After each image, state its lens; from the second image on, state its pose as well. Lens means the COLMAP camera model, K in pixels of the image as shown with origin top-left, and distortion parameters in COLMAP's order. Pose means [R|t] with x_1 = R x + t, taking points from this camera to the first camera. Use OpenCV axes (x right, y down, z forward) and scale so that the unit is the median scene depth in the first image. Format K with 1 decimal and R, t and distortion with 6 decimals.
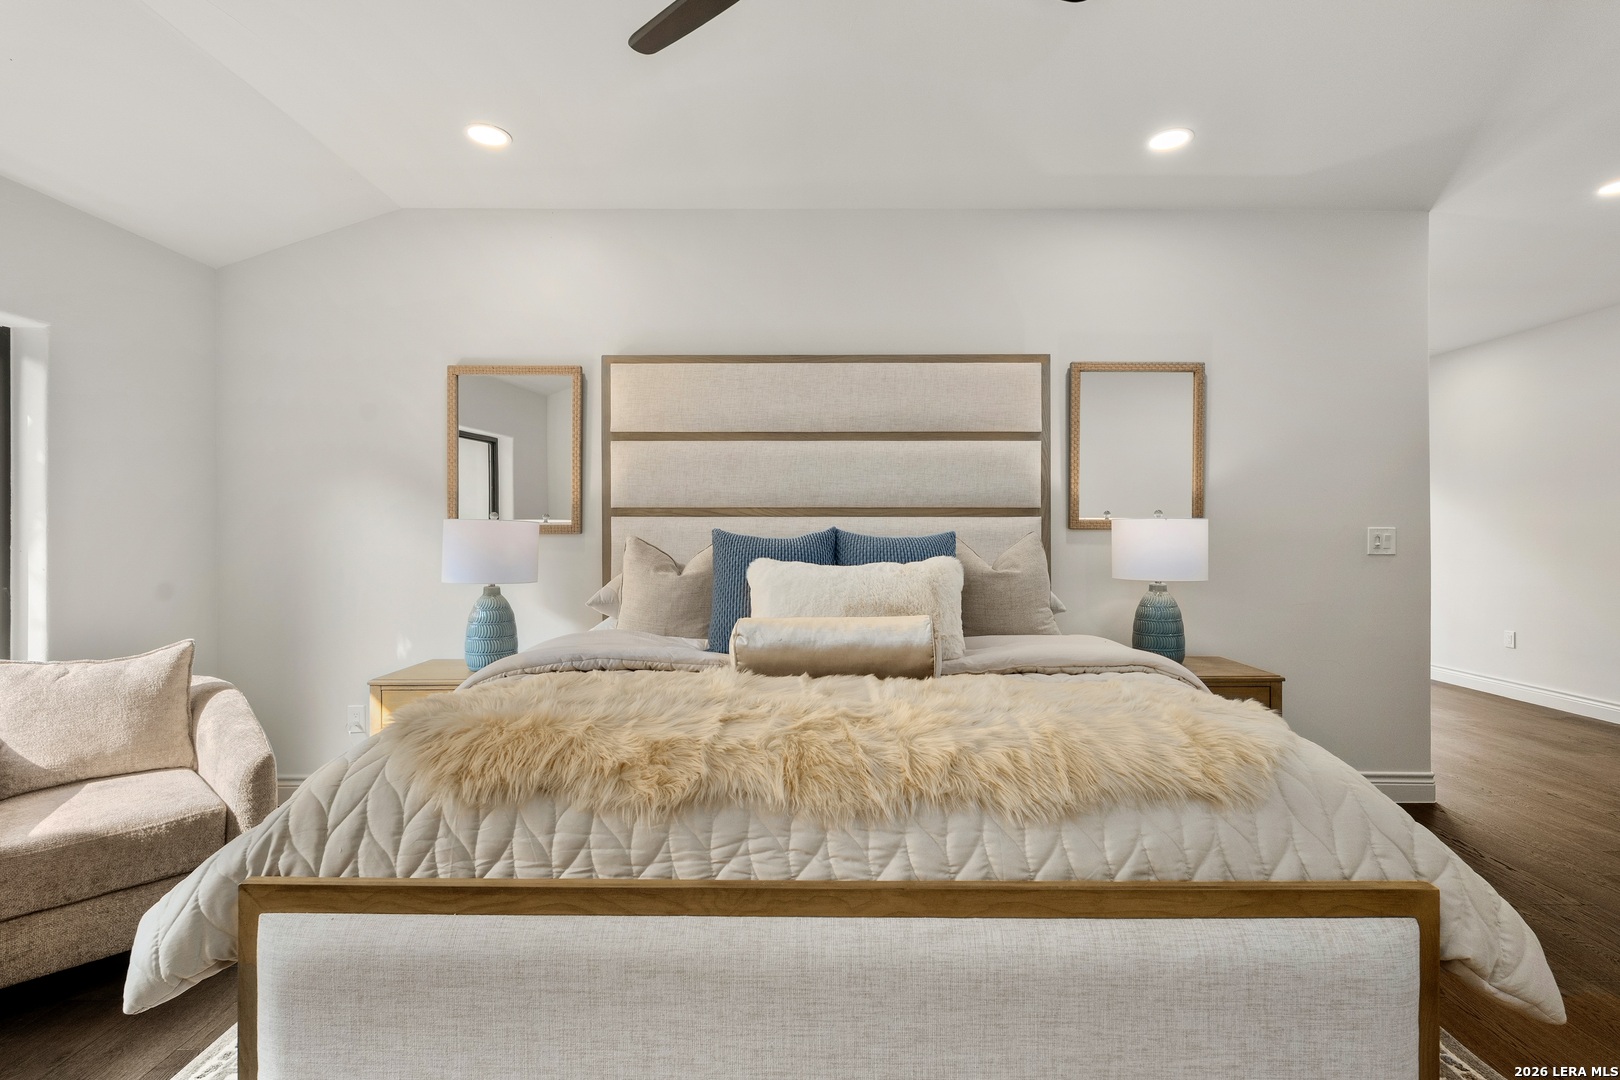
lens RADIAL K [[736.9, 0, 808.7], [0, 736.9, 534.6], [0, 0, 1]] dist [-0.002599, -0.001027]
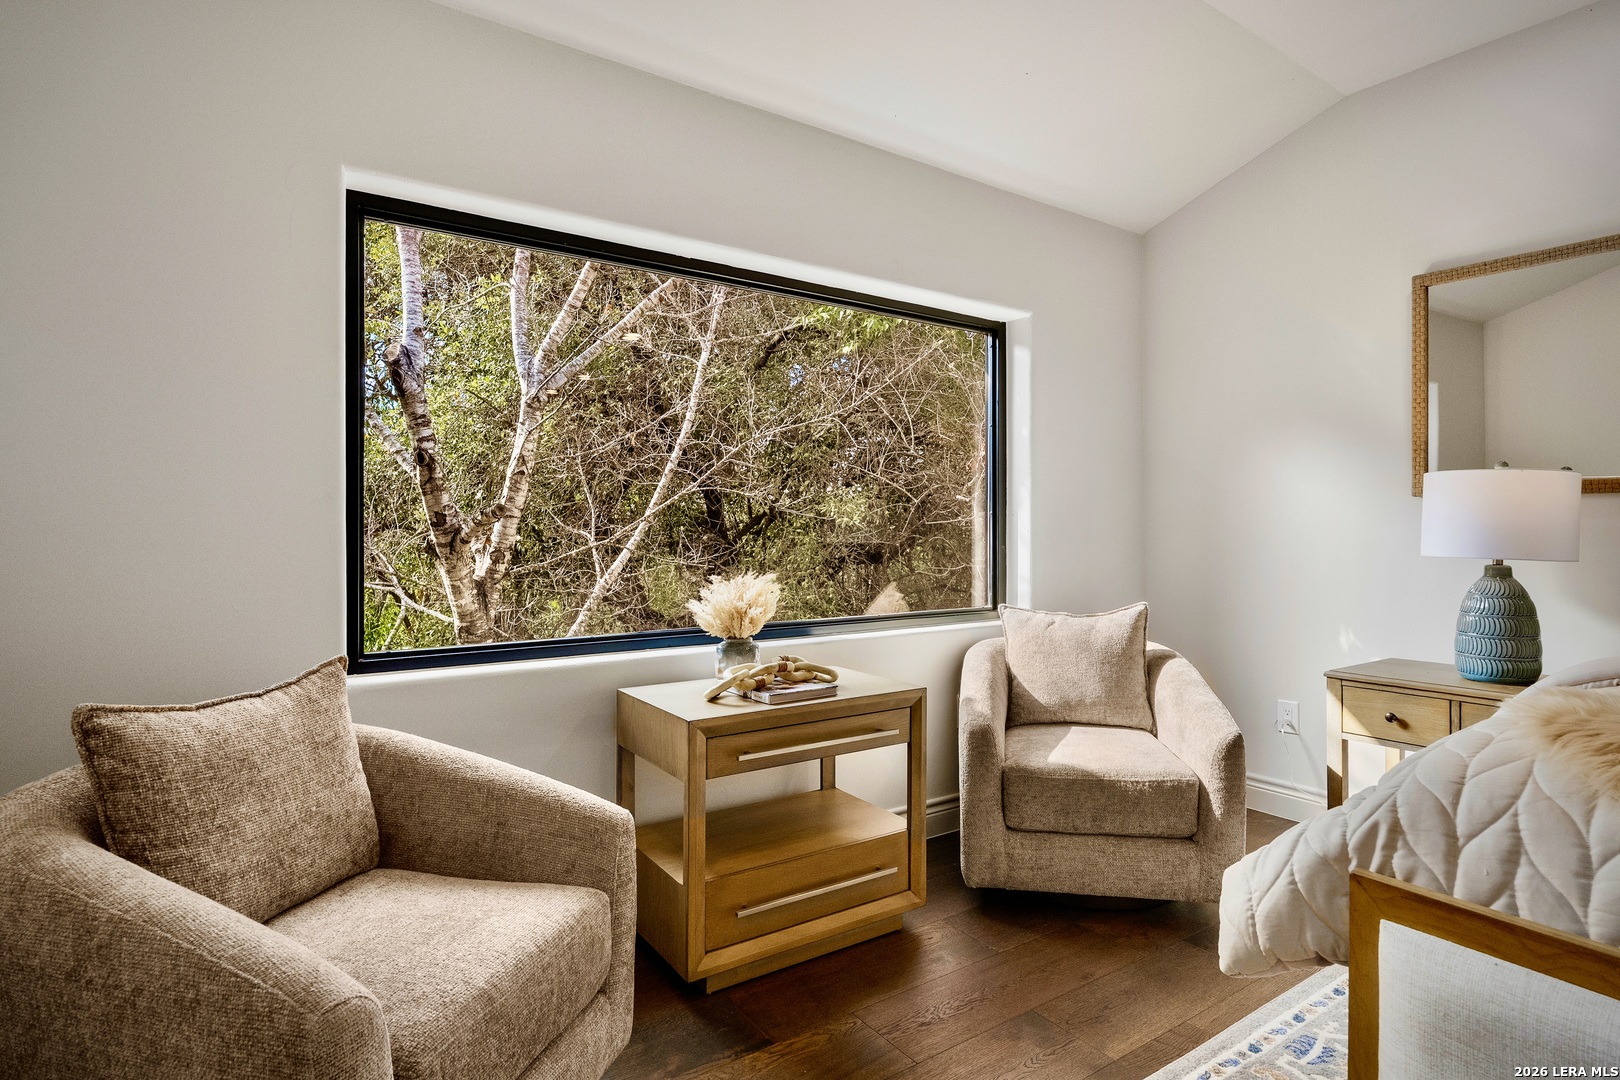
lens RADIAL K [[839.6, 0, 810.0], [0, 839.6, 540.0], [0, 0, 1]] dist [0.001910, 0.000667]
pose [[0.572149, 0.011276, -0.820072, -0.236605], [-0.003884, 0.999932, 0.011040, 0.065066], [0.820141, -0.003132, 0.572153, -0.016919]]
